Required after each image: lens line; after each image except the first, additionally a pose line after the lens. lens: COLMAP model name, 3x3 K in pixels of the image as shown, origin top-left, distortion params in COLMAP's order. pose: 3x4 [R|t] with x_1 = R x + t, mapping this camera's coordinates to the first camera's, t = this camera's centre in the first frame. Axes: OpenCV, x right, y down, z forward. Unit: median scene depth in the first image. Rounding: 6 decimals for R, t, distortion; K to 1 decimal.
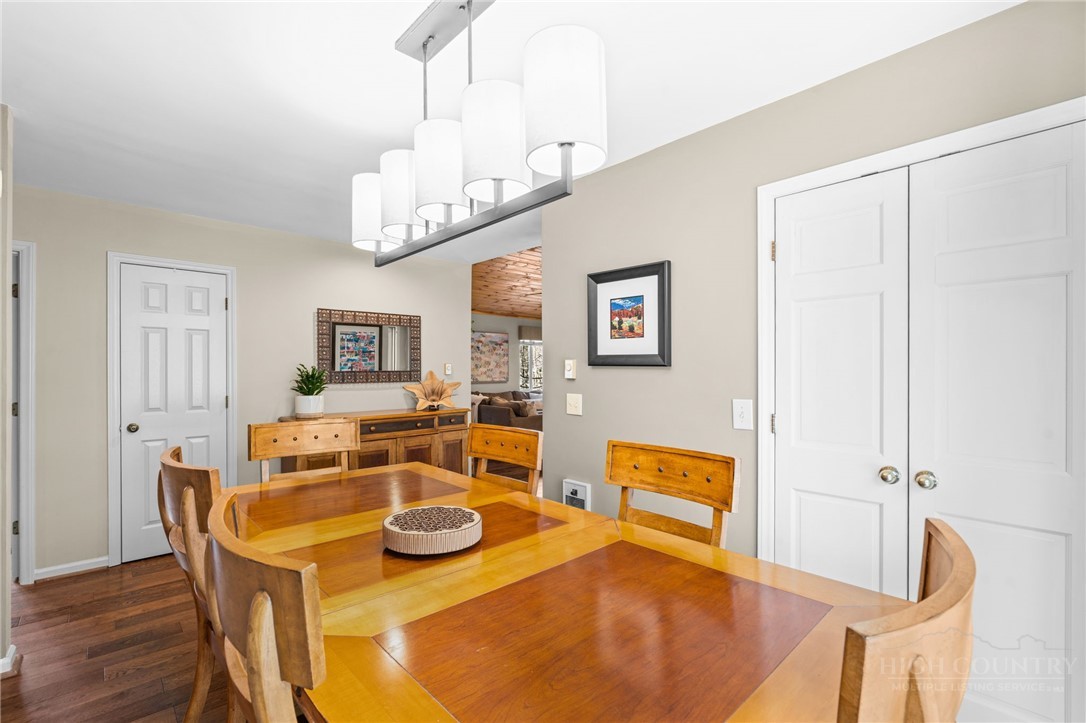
lens RADIAL K [[483.5, 0, 544.2], [0, 483.5, 367.8], [0, 0, 1]] dist [0.001120, -0.000298]
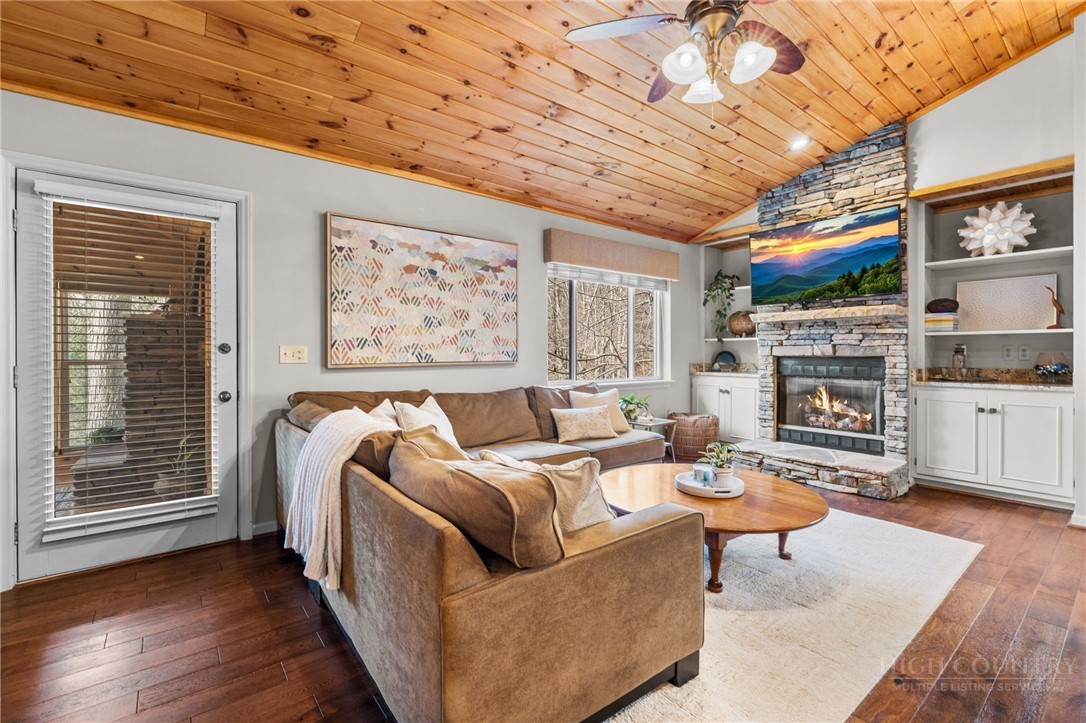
lens RADIAL K [[483.5, 0, 542.0], [0, 483.5, 355.0], [0, 0, 1]] dist [0.001120, -0.000298]
pose [[0.996192, -0.000518, -0.087187, -0.018981], [0.001374, 0.999951, 0.009756, 0.018162], [0.087178, -0.009839, 0.996144, 0.612487]]
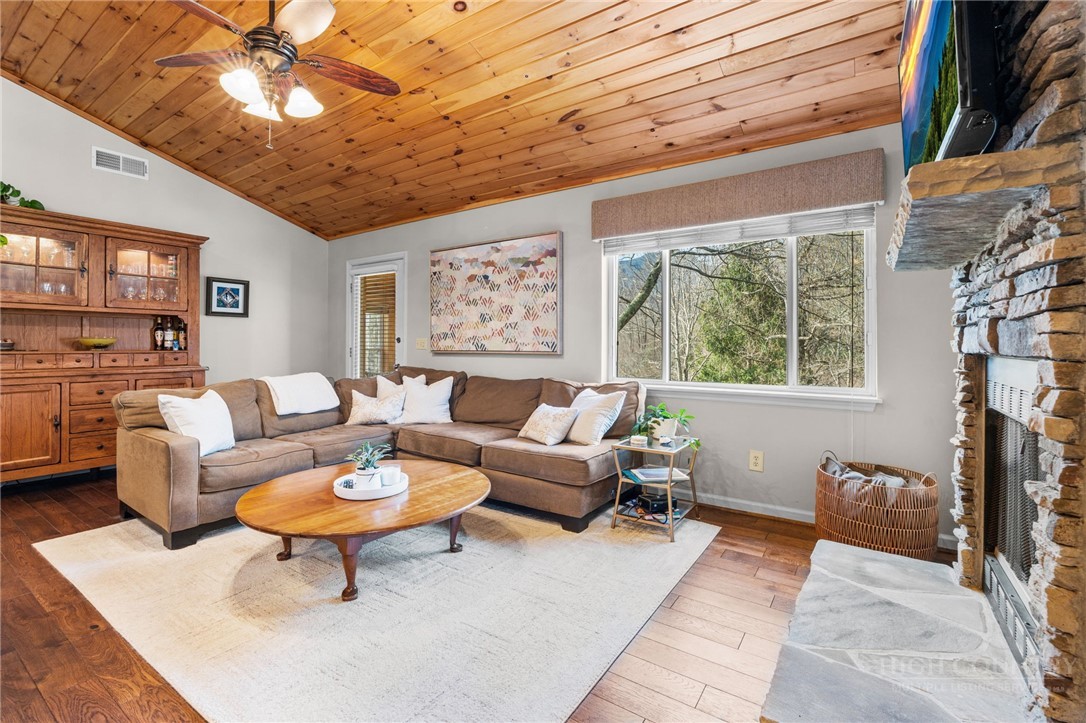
lens RADIAL K [[483.5, 0, 535.3], [0, 483.5, 342.2], [0, 0, 1]] dist [0.001120, -0.000298]
pose [[0.209503, -0.001822, -0.977806, 0.312715], [0.000577, 0.999998, -0.001740, 0.020037], [0.977808, -0.000200, 0.209503, 0.919119]]
